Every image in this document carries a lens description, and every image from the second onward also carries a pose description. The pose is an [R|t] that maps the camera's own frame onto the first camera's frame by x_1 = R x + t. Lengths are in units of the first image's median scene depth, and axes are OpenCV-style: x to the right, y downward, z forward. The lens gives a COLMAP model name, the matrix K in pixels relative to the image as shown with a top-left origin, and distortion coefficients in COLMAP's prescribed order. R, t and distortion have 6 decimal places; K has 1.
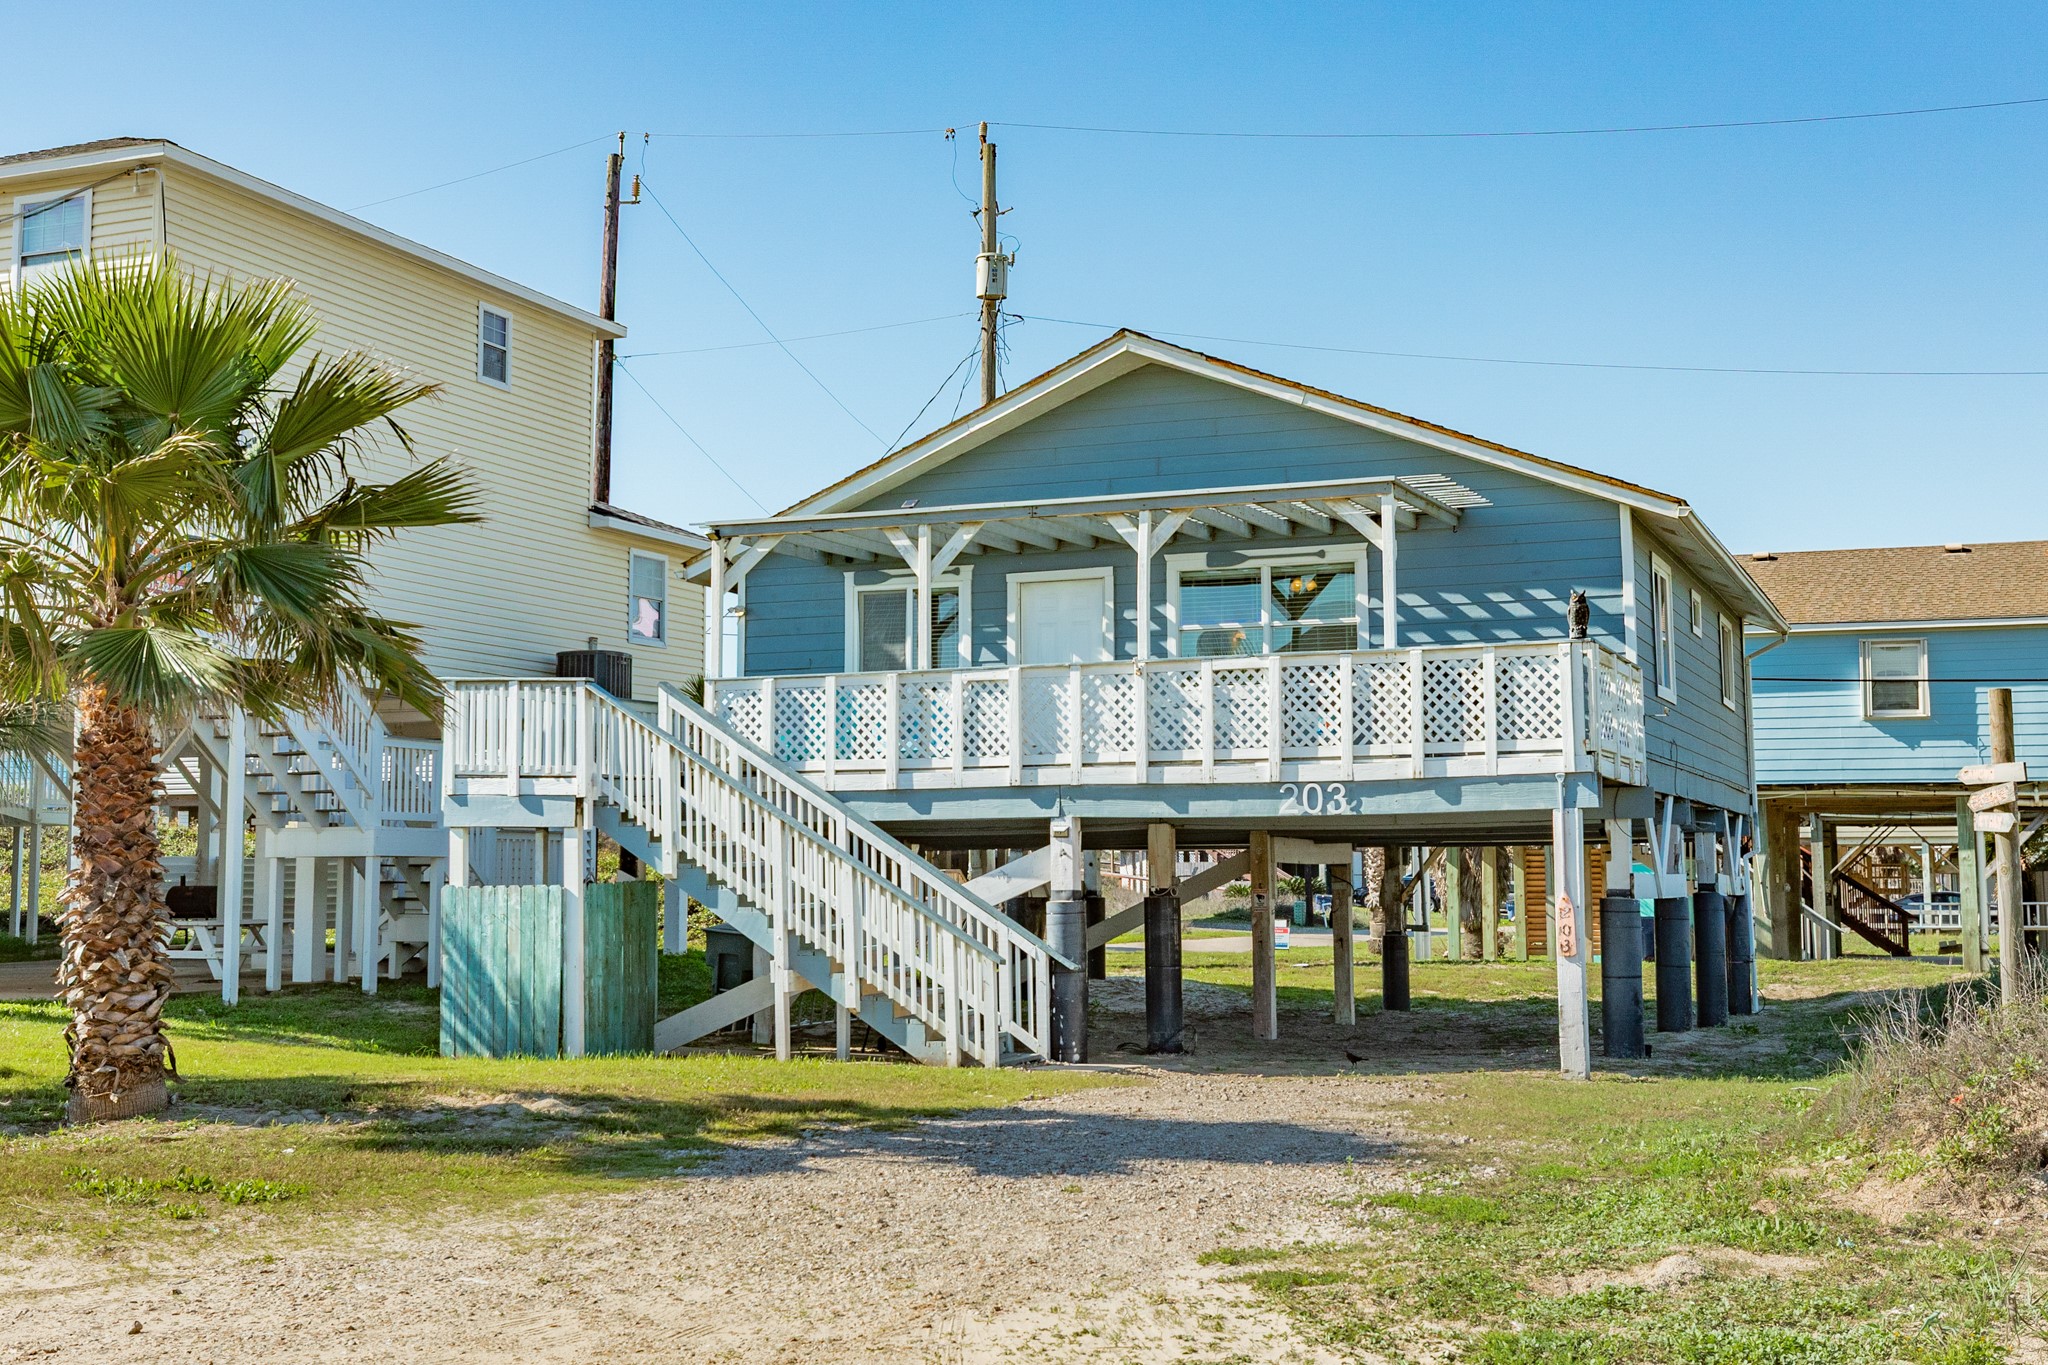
lens RADIAL K [[2020.5, 0, 1032.3], [0, 2020.5, 680.7], [0, 0, 1]] dist [0.012440, 0.000000]
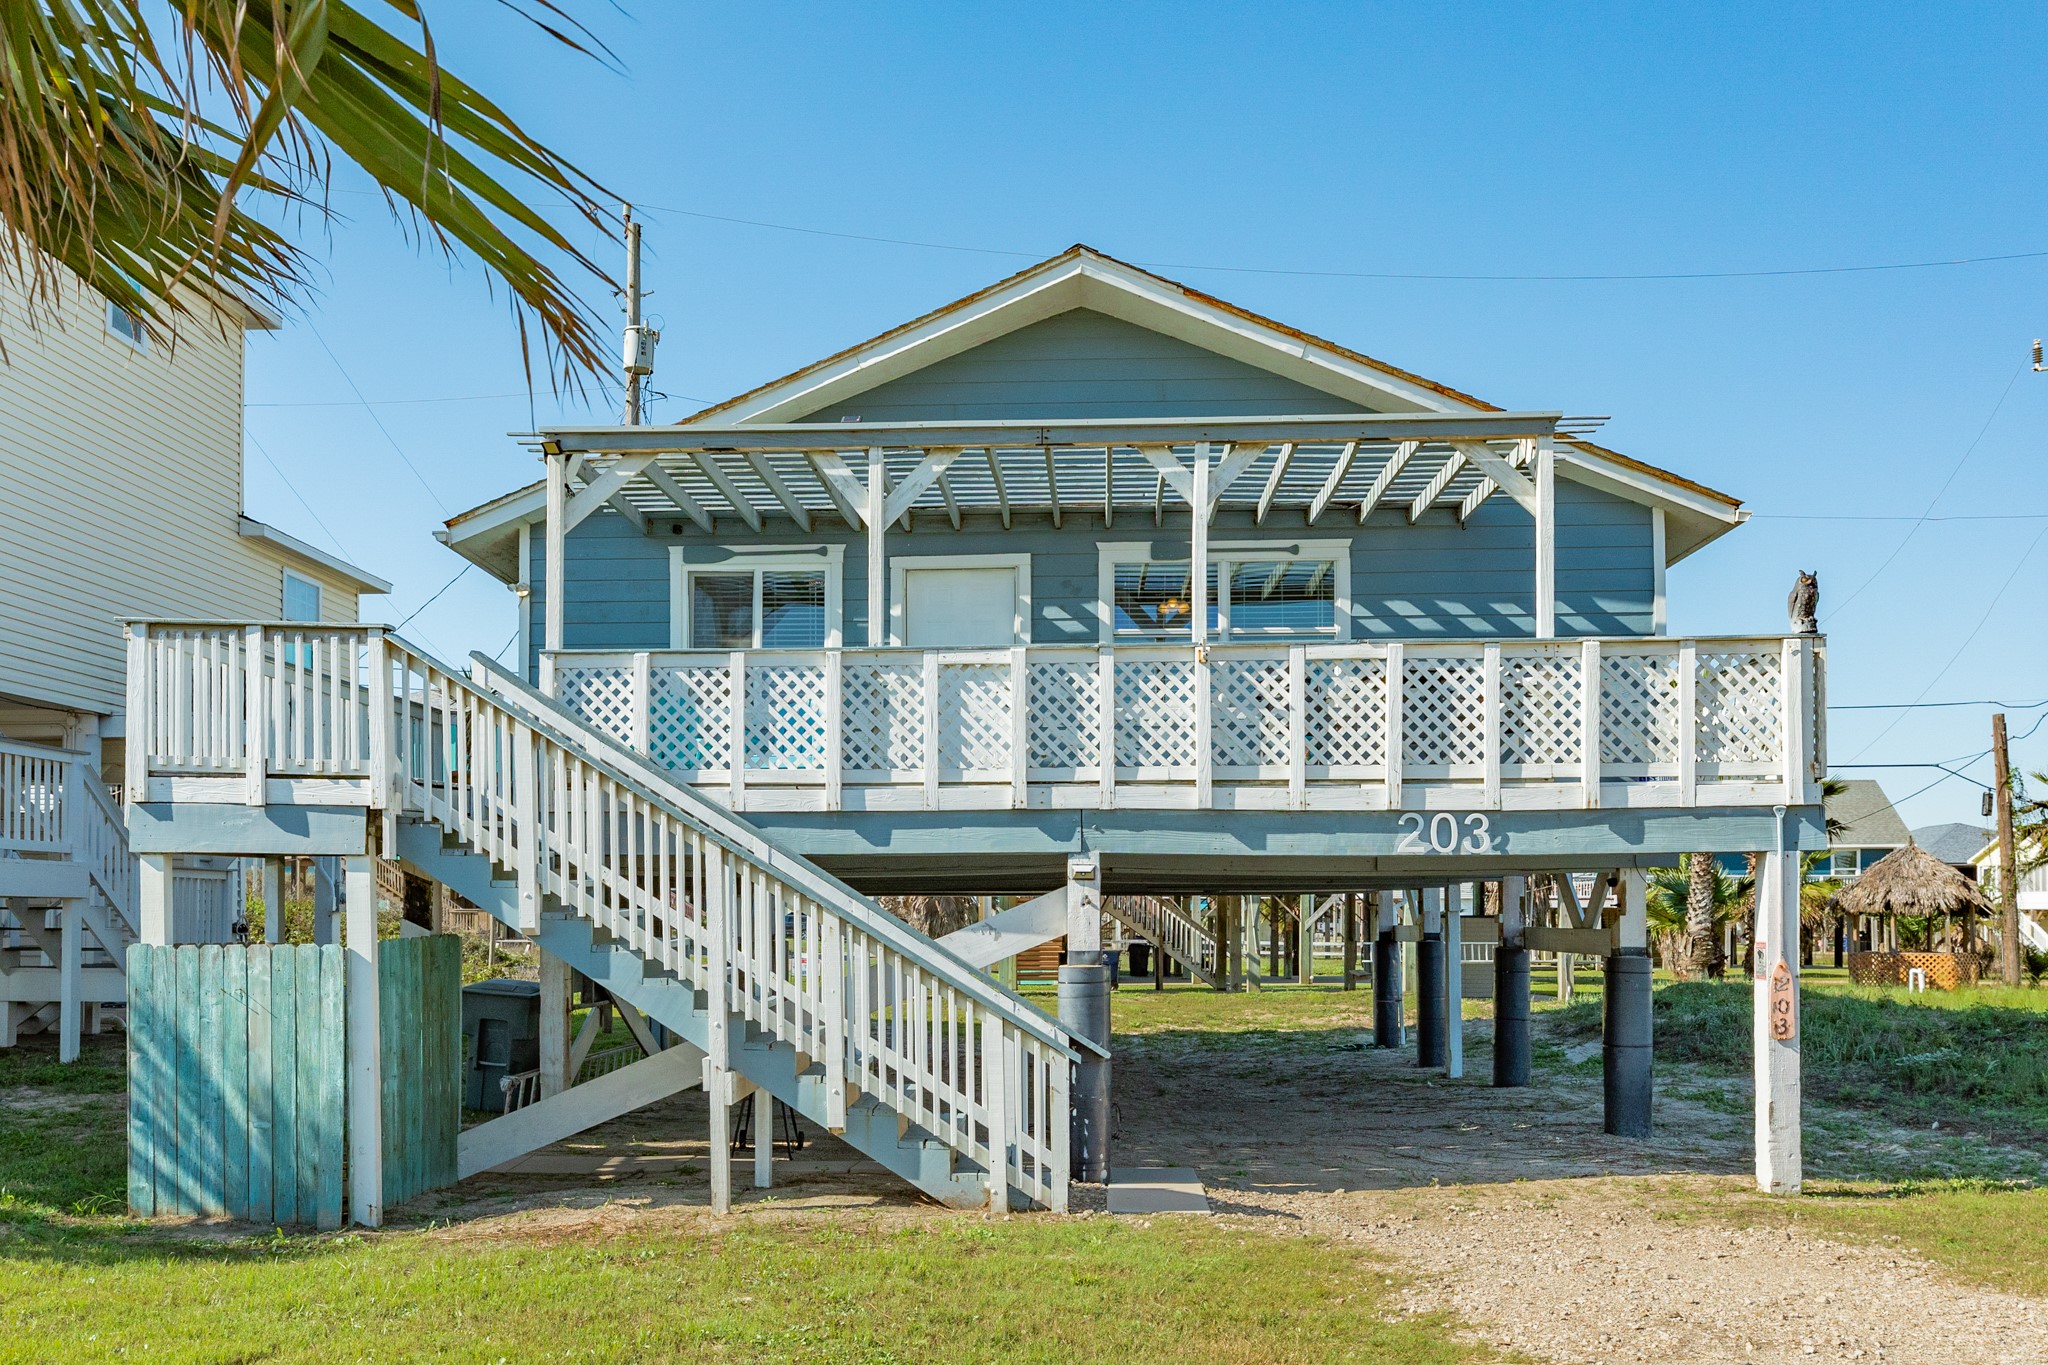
lens RADIAL K [[1193.6, 0, 792.7], [0, 1193.6, 883.2], [0, 0, 1]] dist [0.011677, 0.001474]
pose [[0.953159, 0.012027, 0.302231, -0.211974], [-0.034705, 0.996959, 0.069777, 0.050083], [-0.300472, -0.076998, 0.950677, 0.595297]]
